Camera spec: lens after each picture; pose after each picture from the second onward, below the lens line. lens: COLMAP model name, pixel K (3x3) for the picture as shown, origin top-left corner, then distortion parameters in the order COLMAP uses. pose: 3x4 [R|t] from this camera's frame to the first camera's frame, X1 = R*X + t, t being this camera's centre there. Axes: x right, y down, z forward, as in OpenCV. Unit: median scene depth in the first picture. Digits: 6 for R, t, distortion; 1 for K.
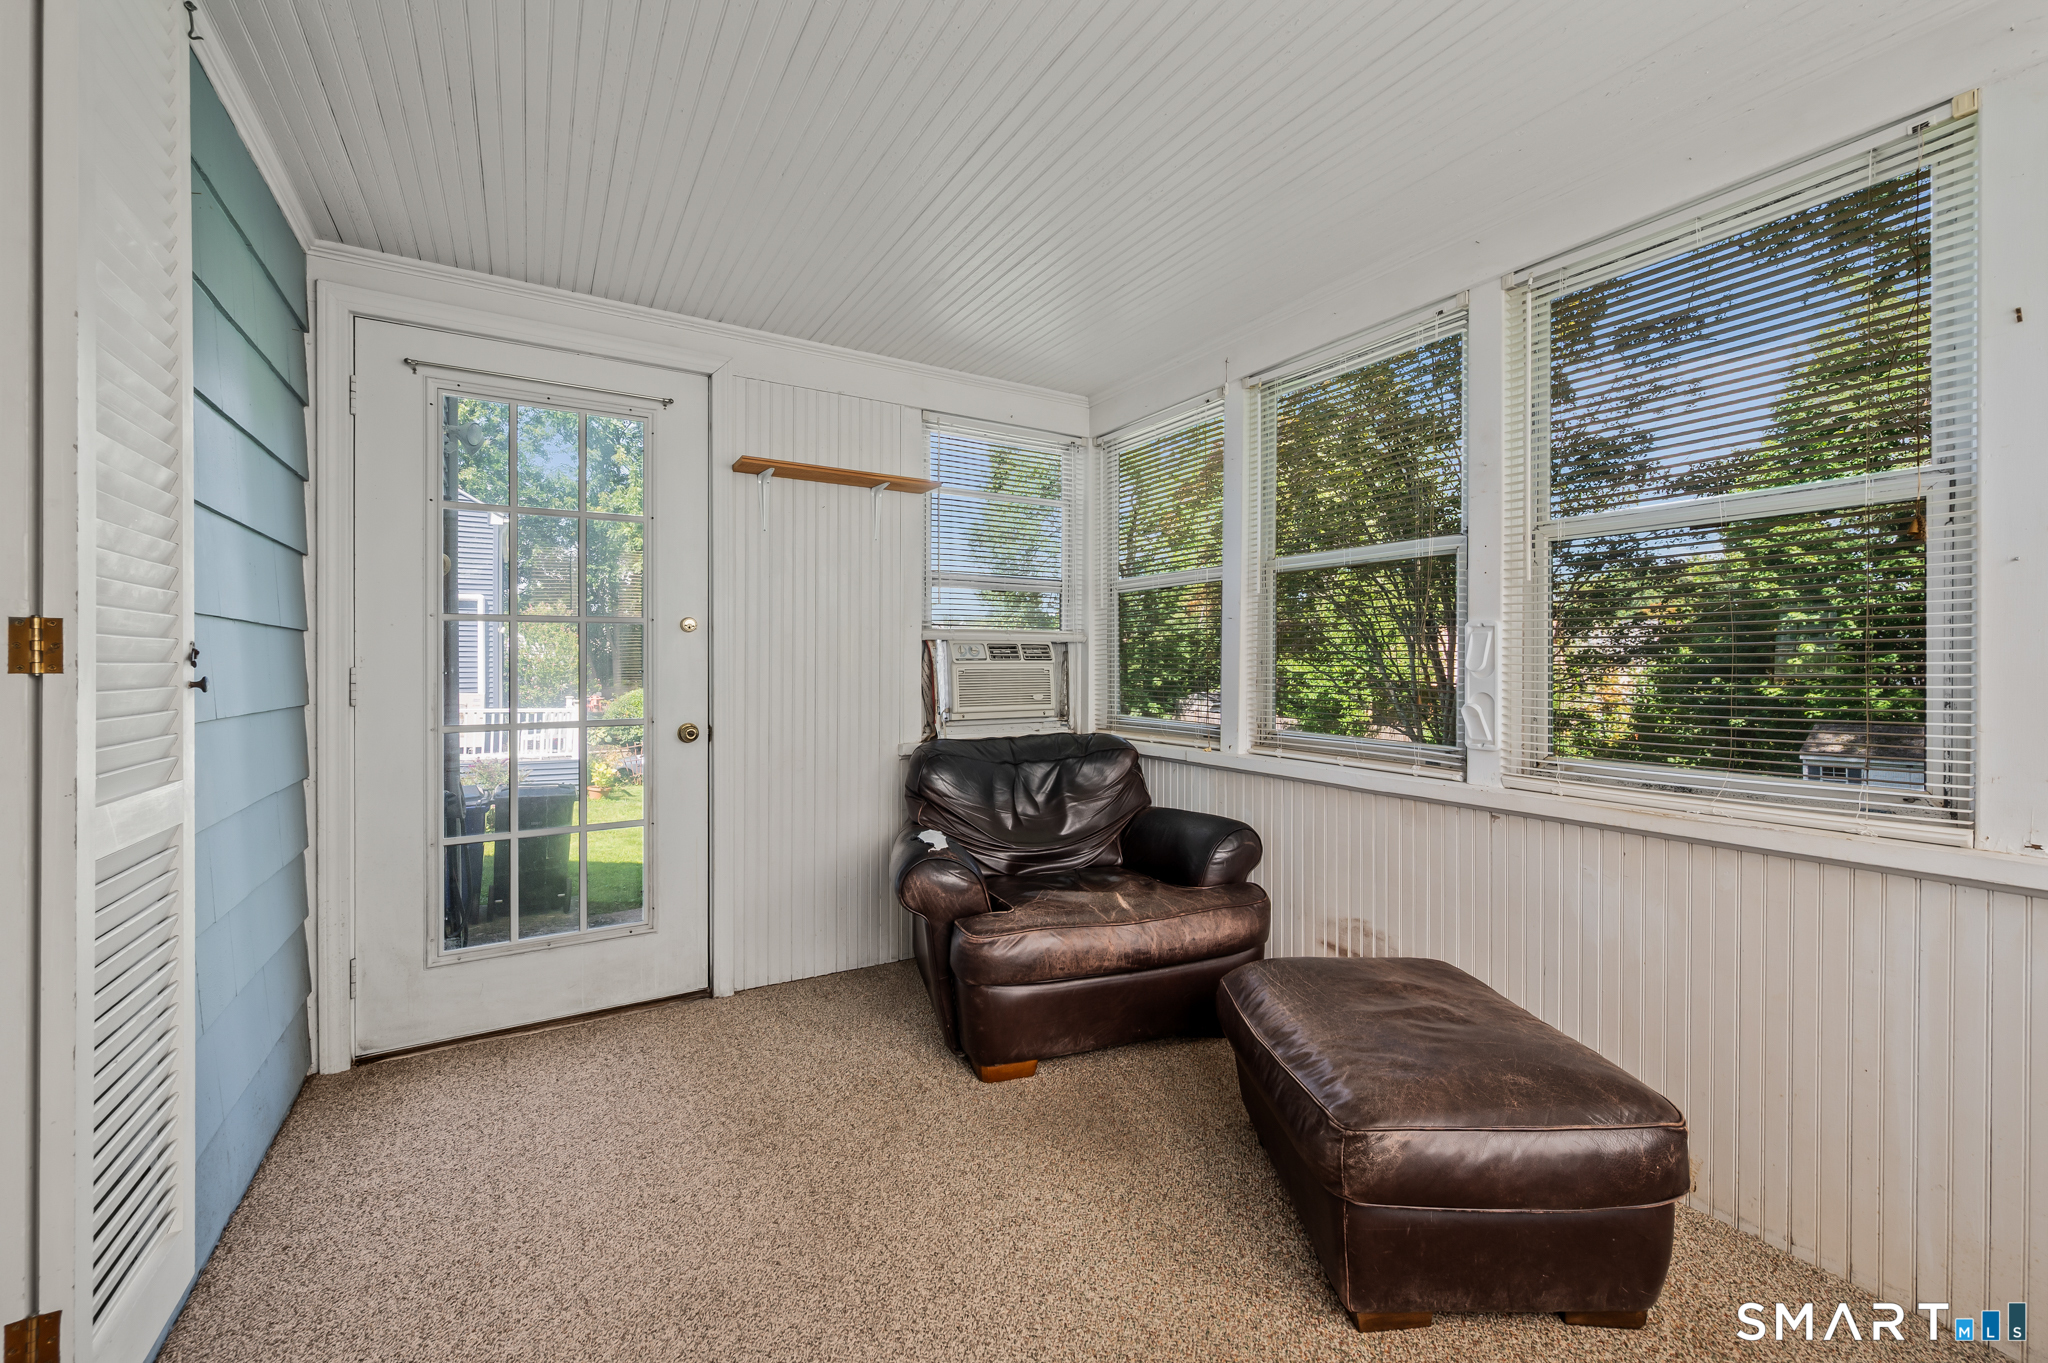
lens RADIAL K [[818.7, 0, 1028.5], [0, 818.7, 671.4], [0, 0, 1]] dist [-0.001488, -0.000394]
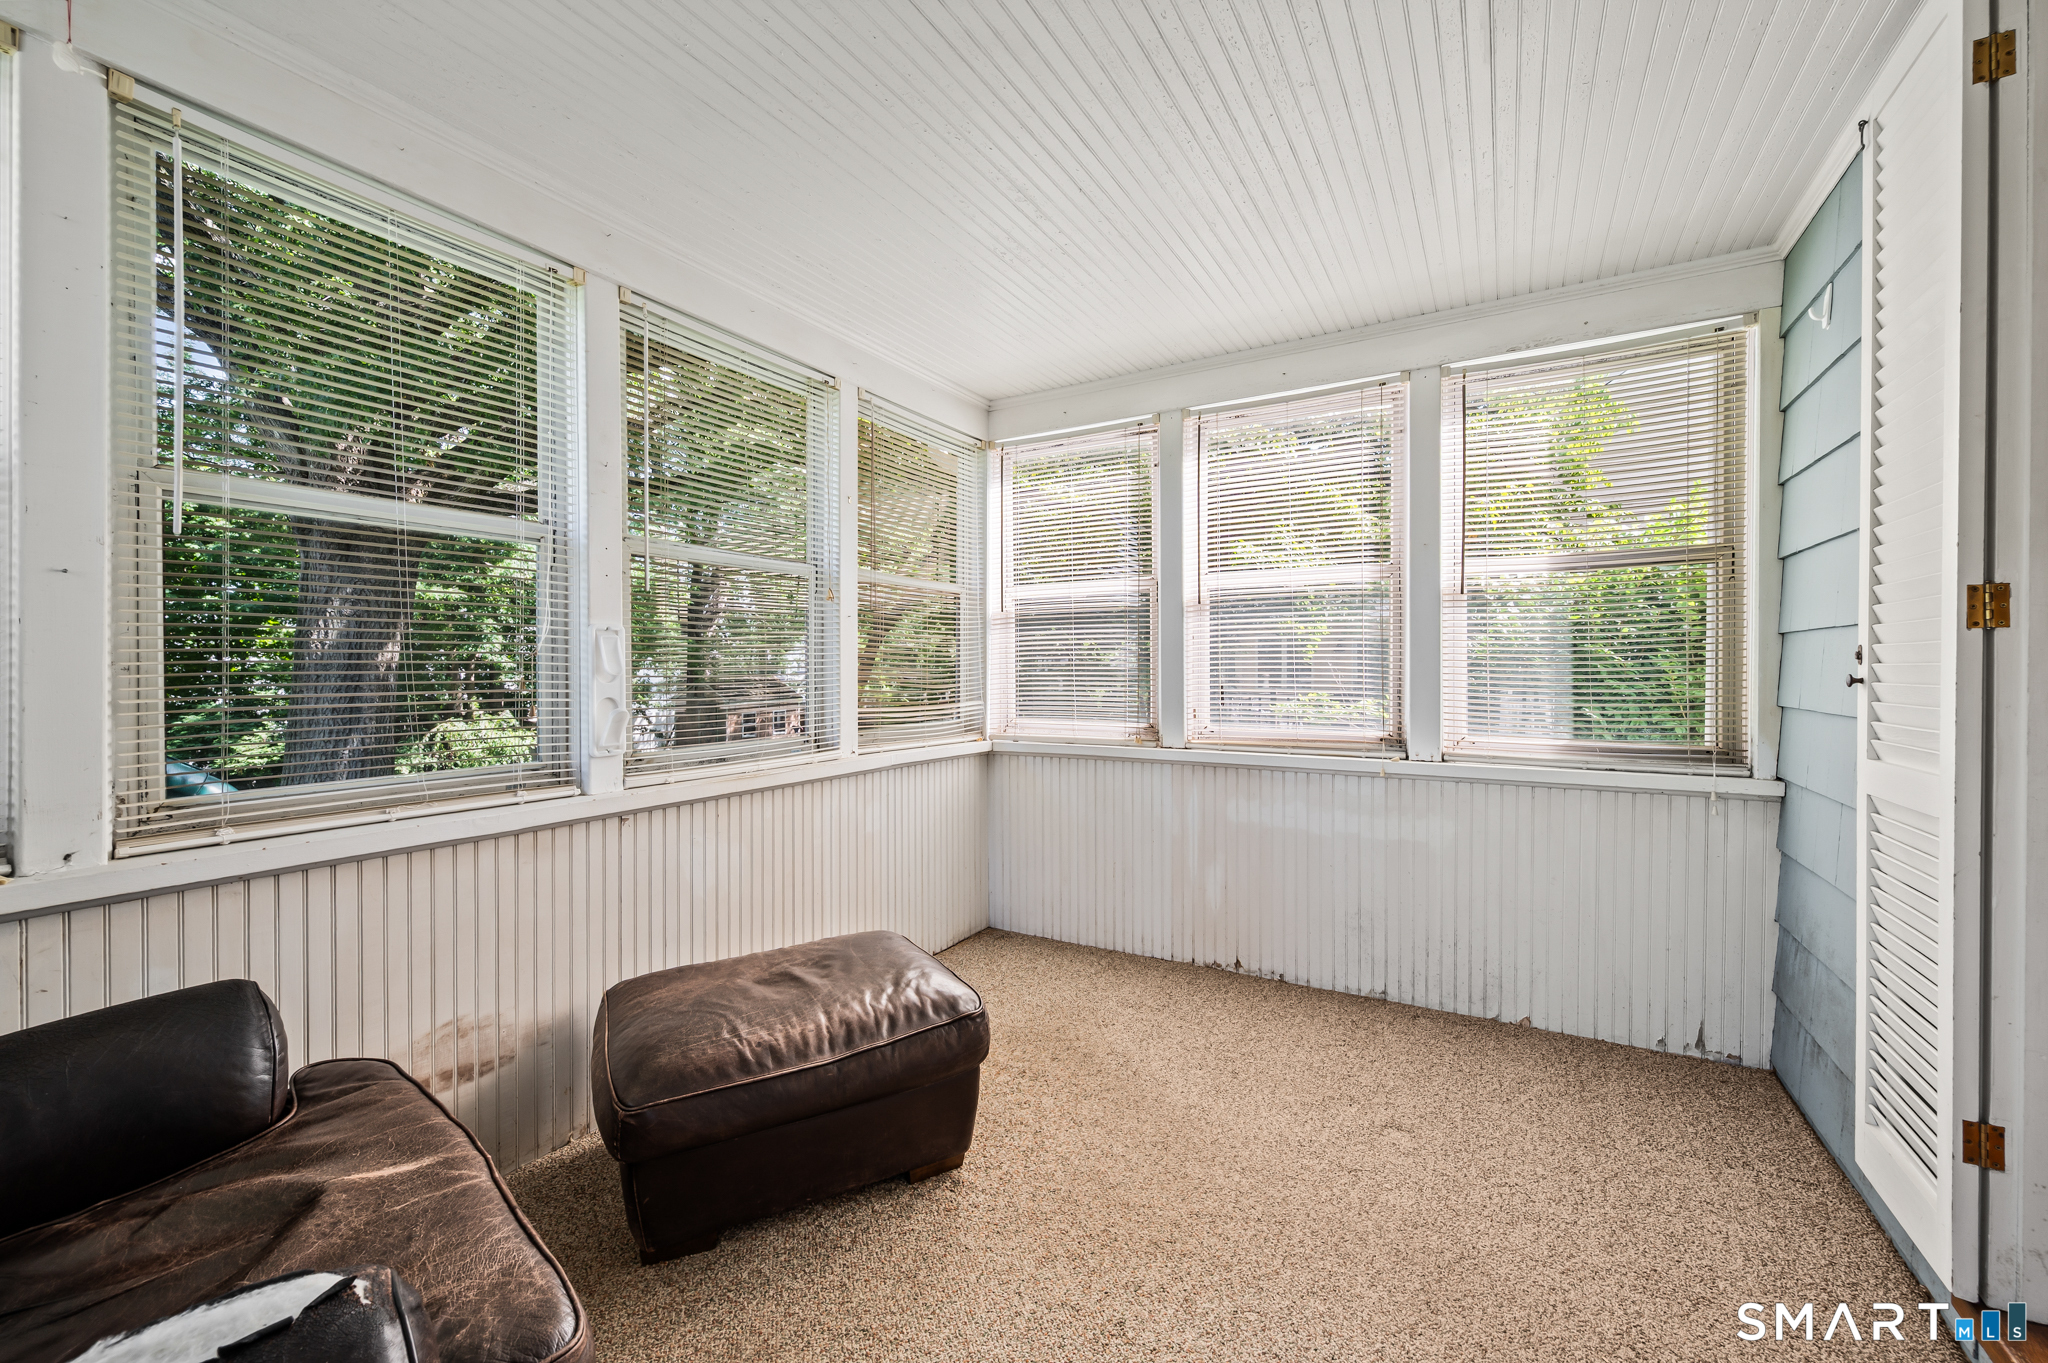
lens RADIAL K [[818.7, 0, 1028.5], [0, 818.7, 671.4], [0, 0, 1]] dist [-0.001488, -0.000394]
pose [[-0.465179, -0.010170, 0.885158, -0.443695], [0.008220, 0.999841, 0.015807, -0.014648], [-0.885178, 0.014629, -0.465022, 0.816360]]
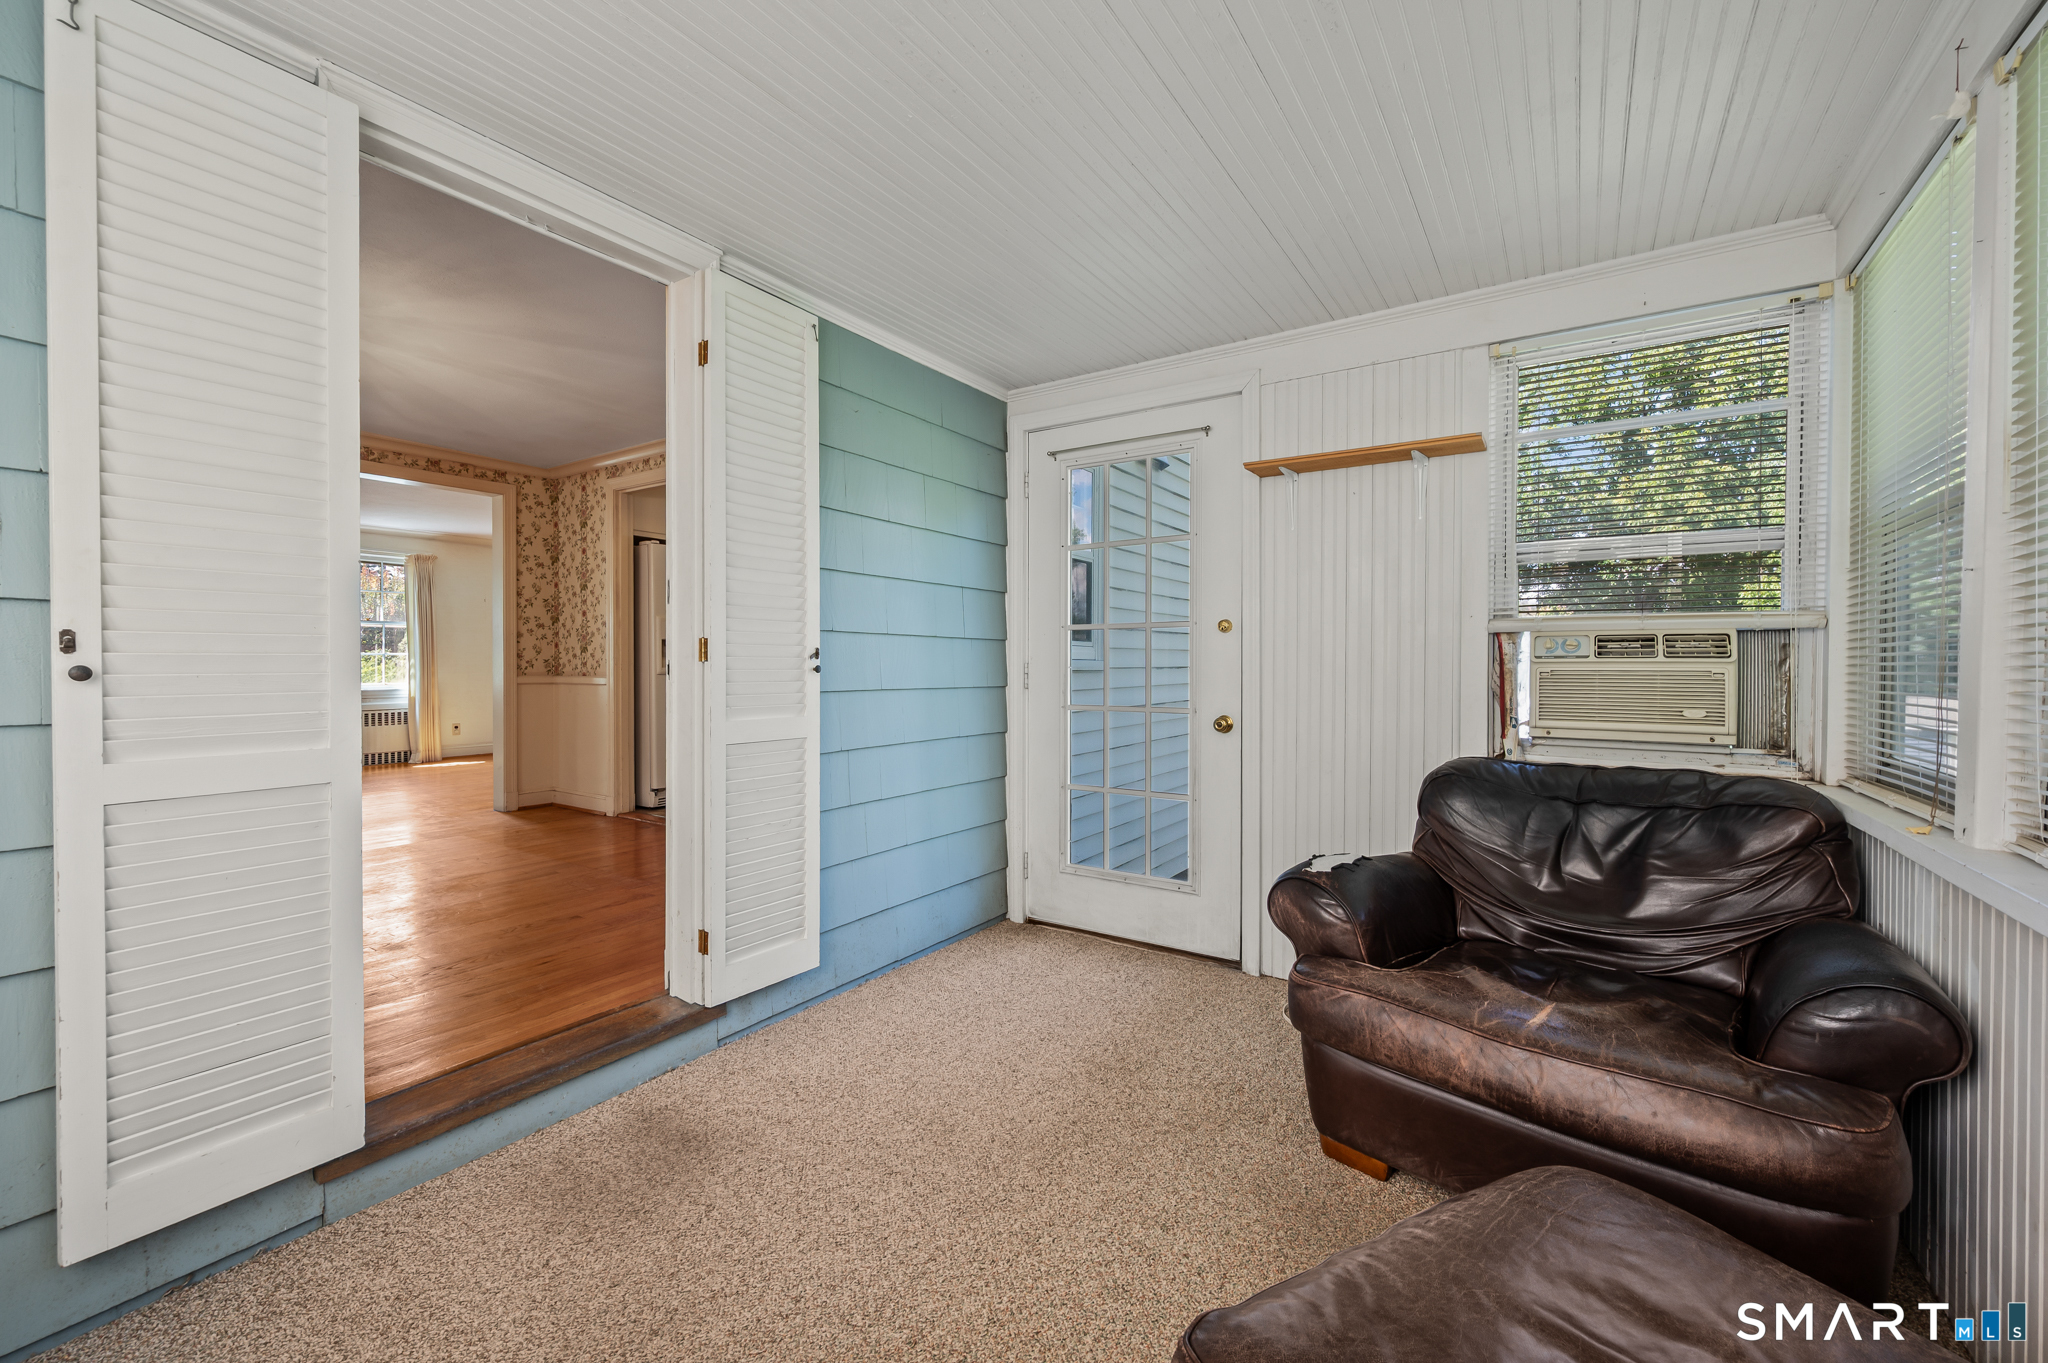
lens RADIAL K [[820.4, 0, 1037.0], [0, 820.4, 678.5], [0, 0, 1]] dist [-0.001345, -0.000060]
pose [[0.428315, 0.020089, -0.903406, 0.497454], [-0.014852, 0.999774, 0.015190, 0.000929], [0.903508, 0.006911, 0.428516, 0.311115]]
